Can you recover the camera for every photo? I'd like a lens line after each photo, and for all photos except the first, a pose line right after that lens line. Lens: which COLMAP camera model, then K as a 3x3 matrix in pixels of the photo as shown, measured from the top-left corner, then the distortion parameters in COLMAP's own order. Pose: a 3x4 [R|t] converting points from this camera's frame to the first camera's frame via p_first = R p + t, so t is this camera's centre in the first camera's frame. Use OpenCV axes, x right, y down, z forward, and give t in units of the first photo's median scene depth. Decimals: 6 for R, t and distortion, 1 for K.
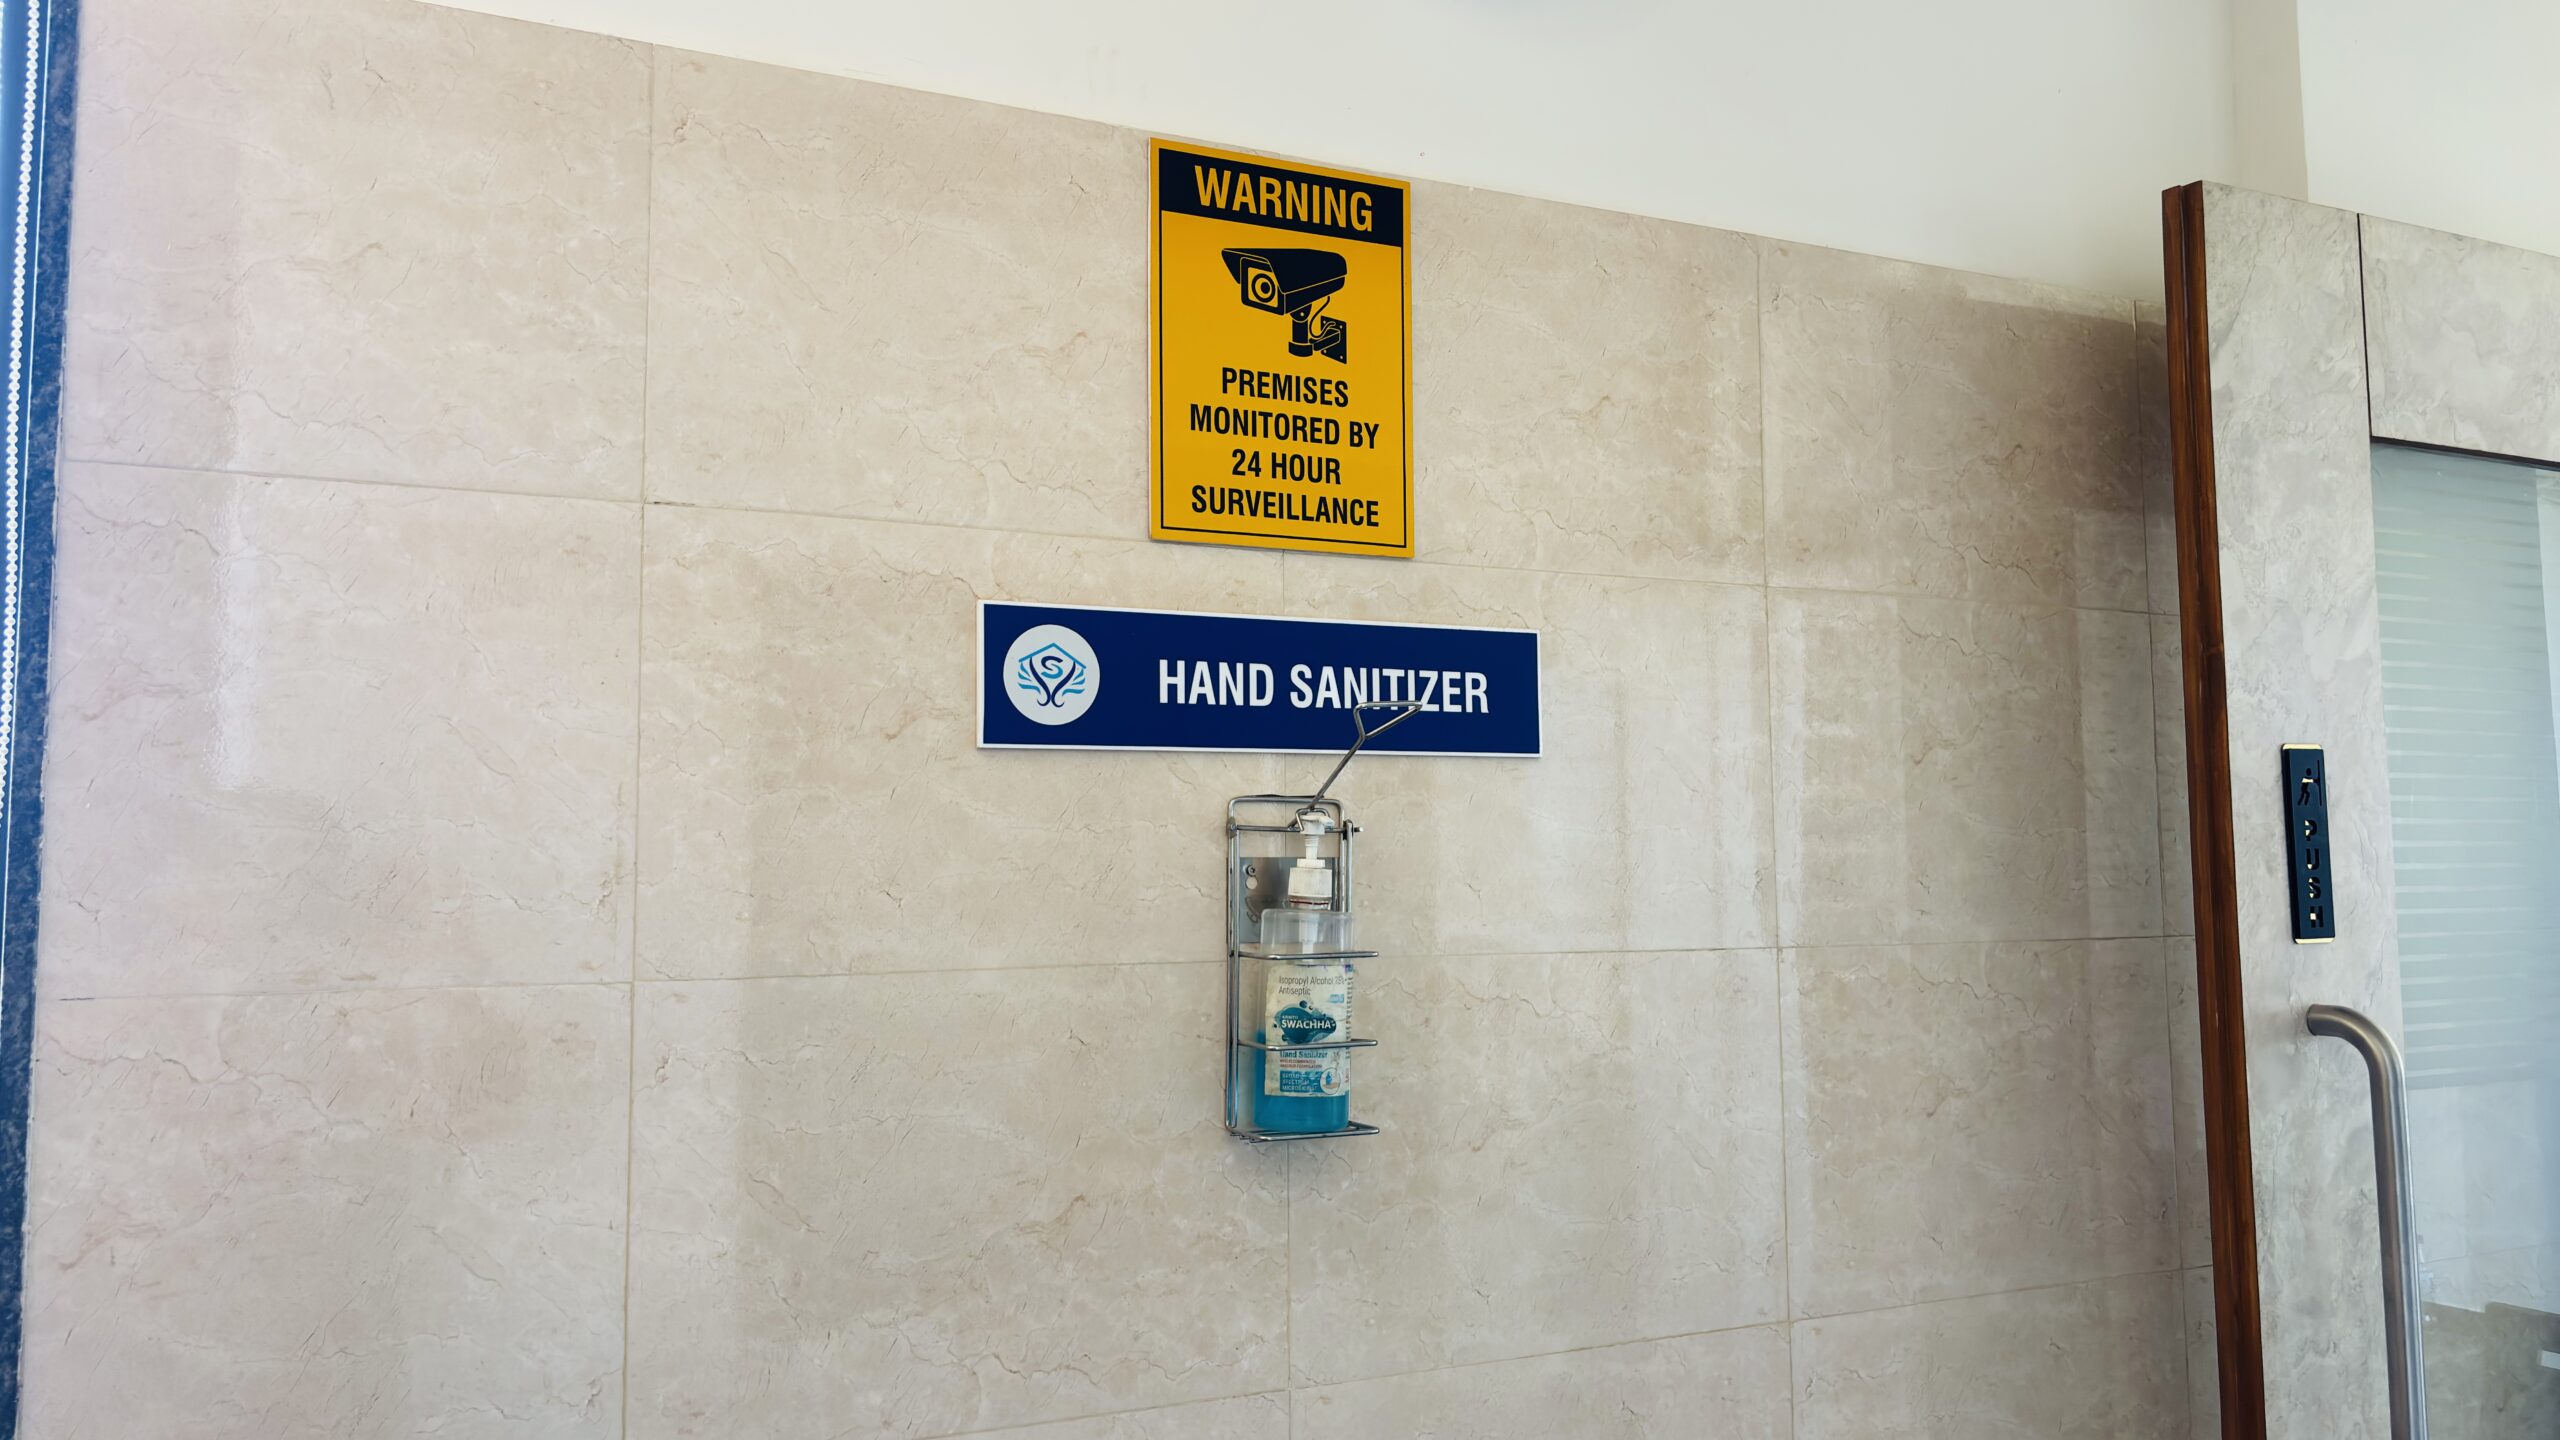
lens RADIAL K [[1910.4, 0, 1279.4], [0, 1910.4, 750.3], [0, 0, 1]] dist [0.107284, -0.002385]
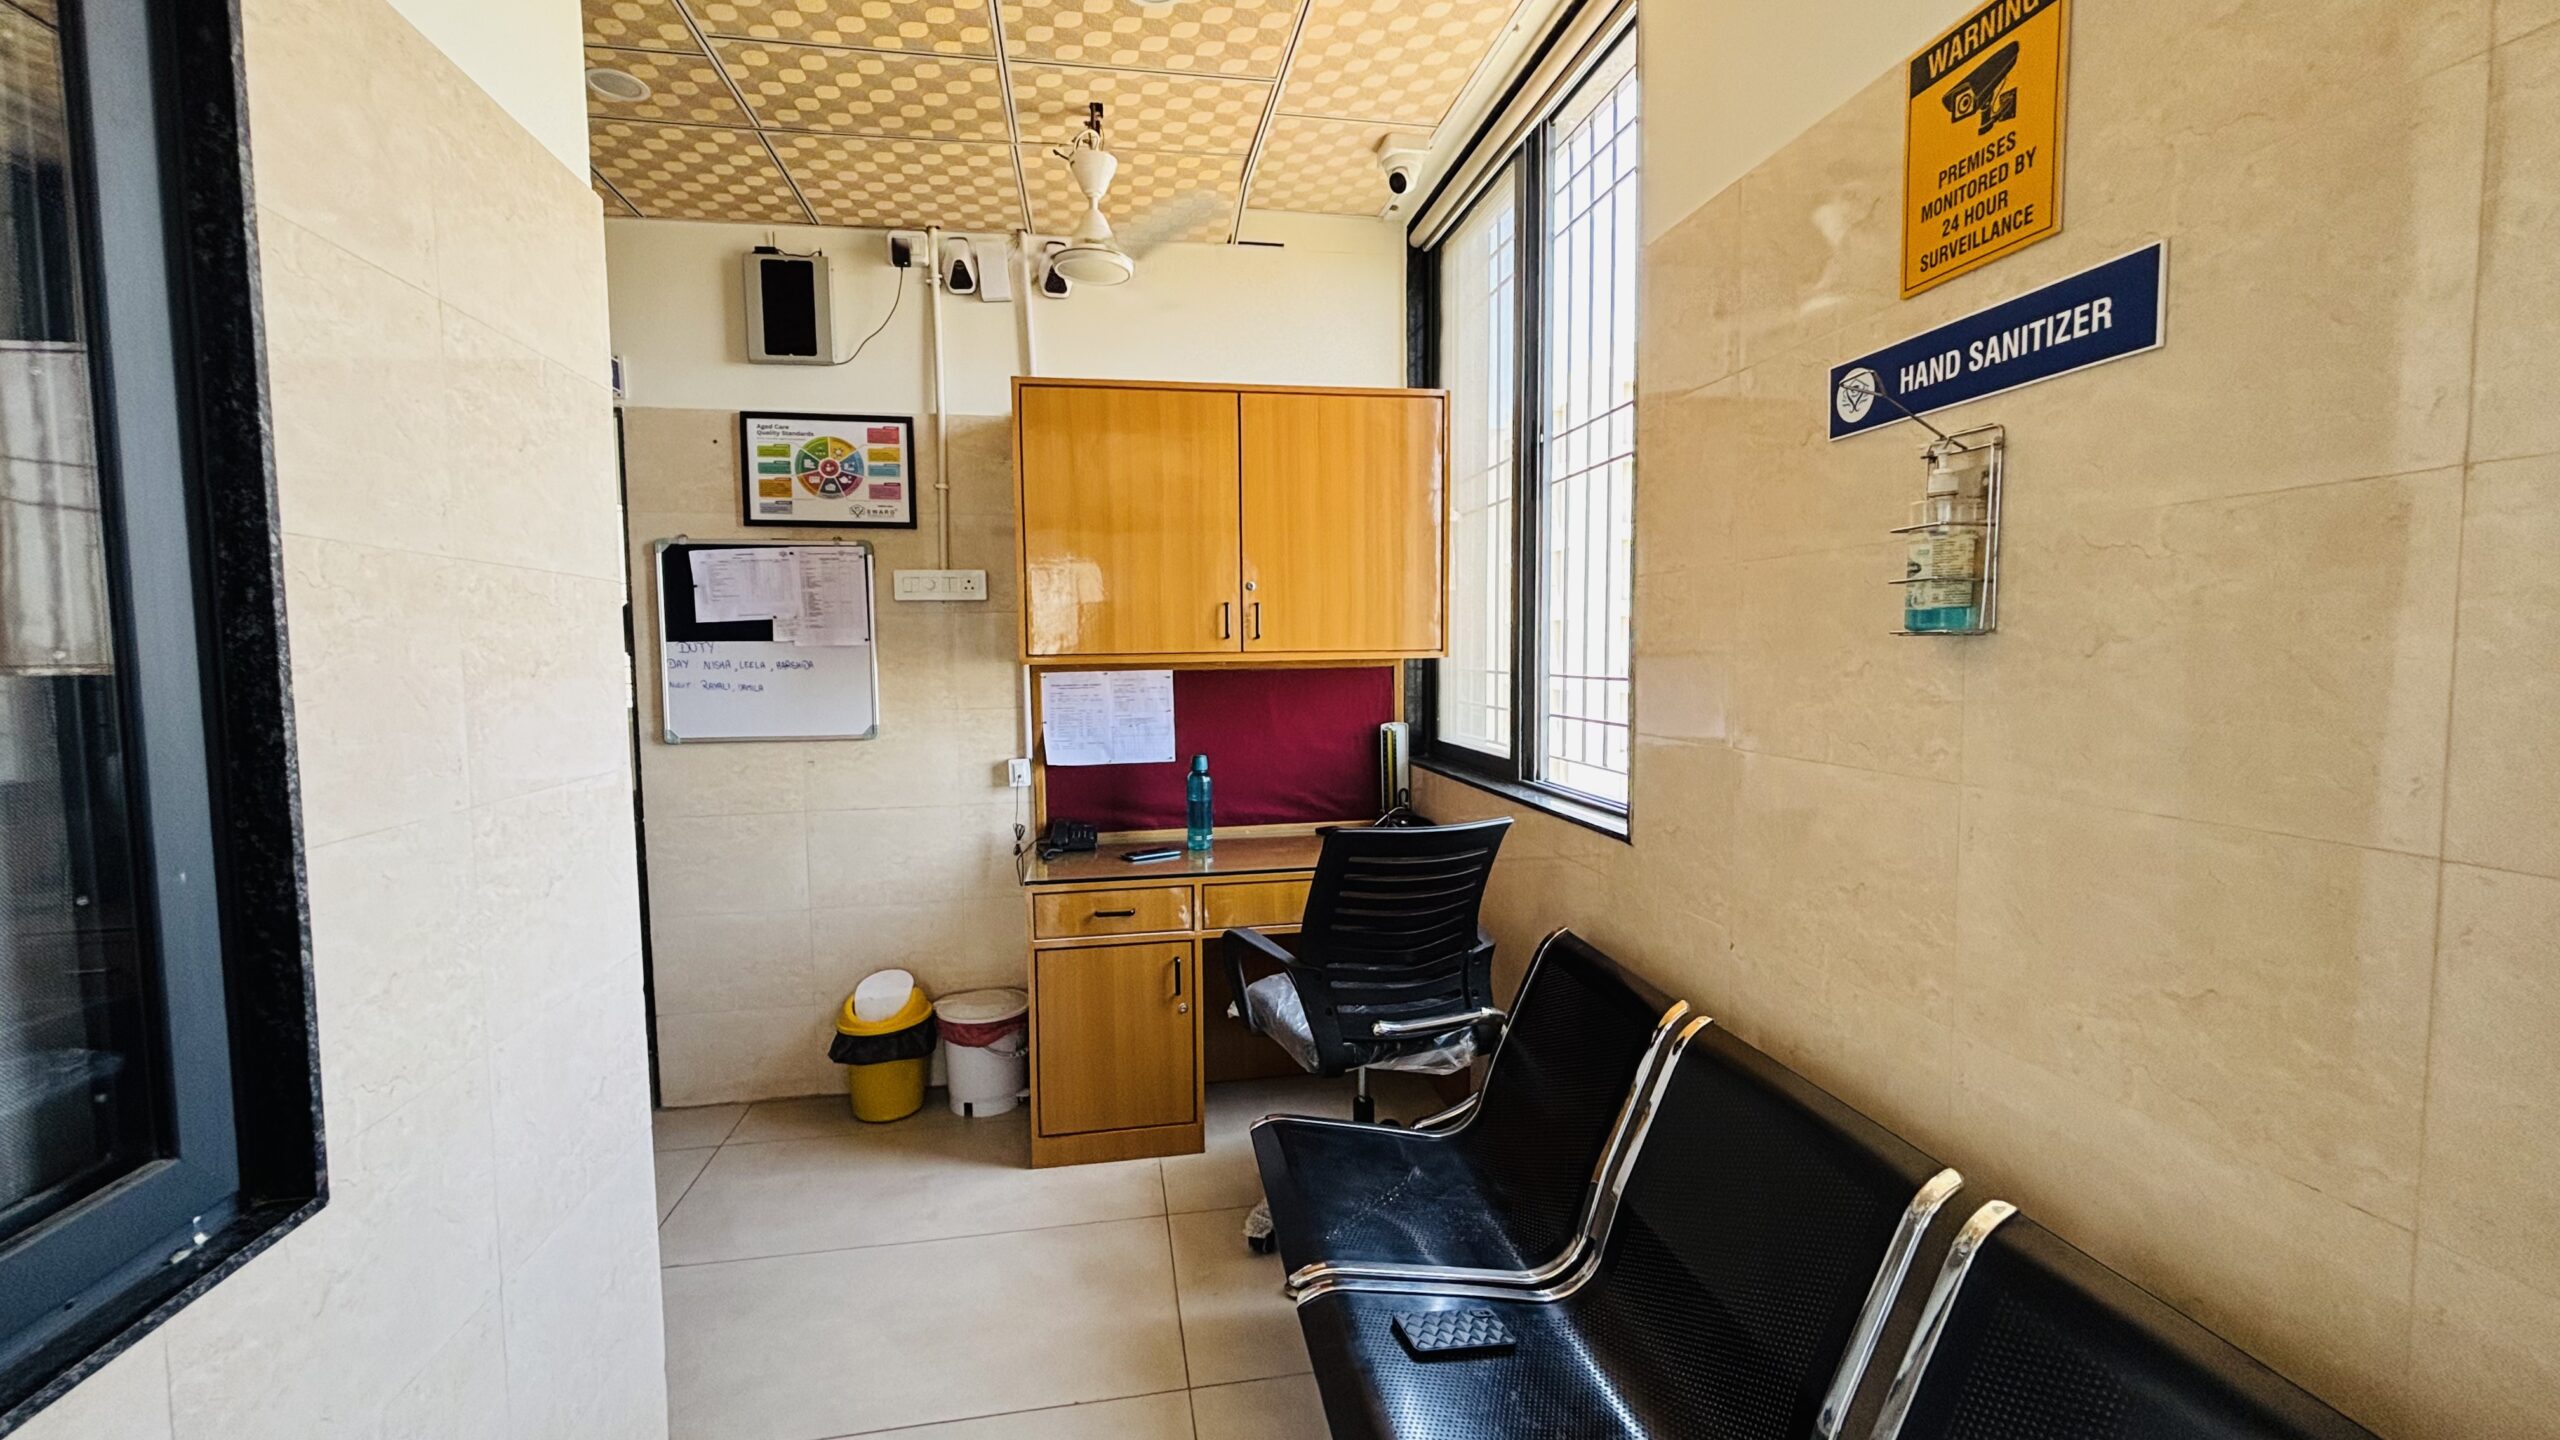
lens RADIAL K [[1051.1, 0, 1290.0], [0, 1051.1, 713.1], [0, 0, 1]] dist [0.015542, 0.000065]
pose [[-0.255632, 0.076873, -0.963713, 1.014809], [0.091123, 0.994312, 0.055142, 0.158336], [0.962470, -0.073721, -0.261183, 0.660214]]
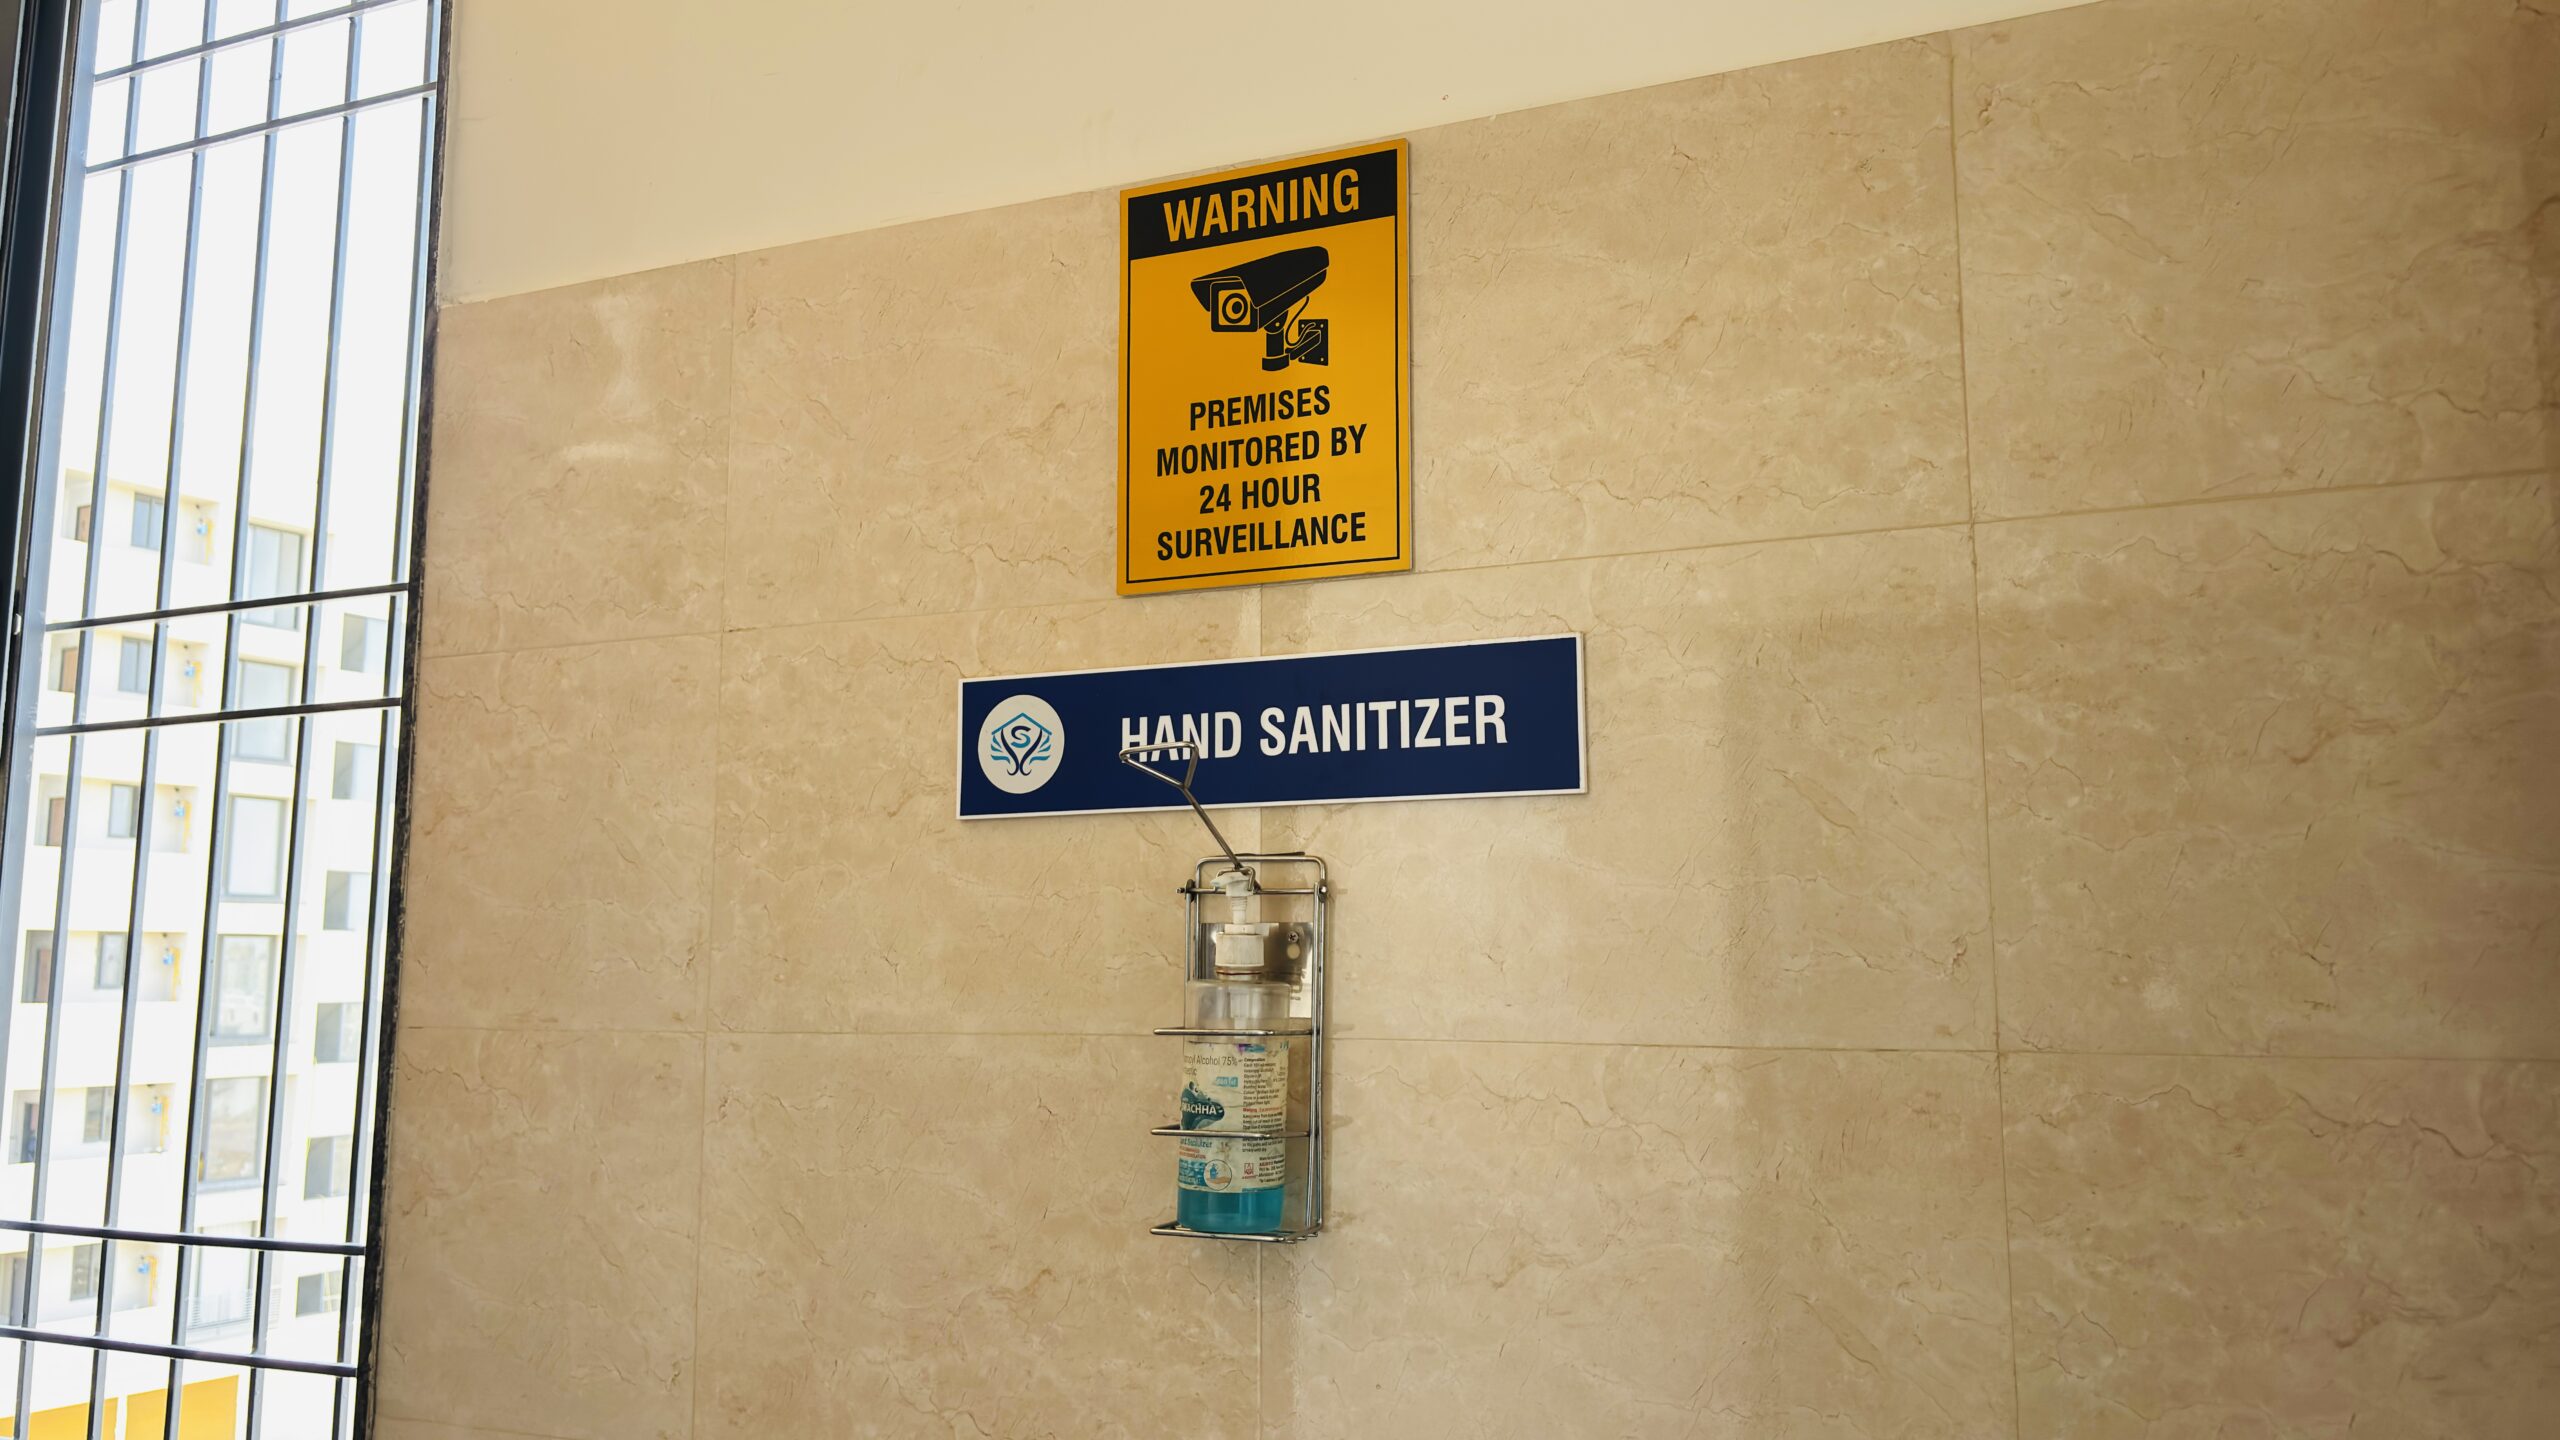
lens RADIAL K [[1971.9, 0, 1275.8], [0, 1971.9, 718.1], [0, 0, 1]] dist [0.119926, -0.108531]
pose [[0.646103, -0.083496, -0.758670, 0.717859], [0.051704, 0.996503, -0.065639, 0.021244], [0.761497, 0.003184, 0.648160, 0.395292]]
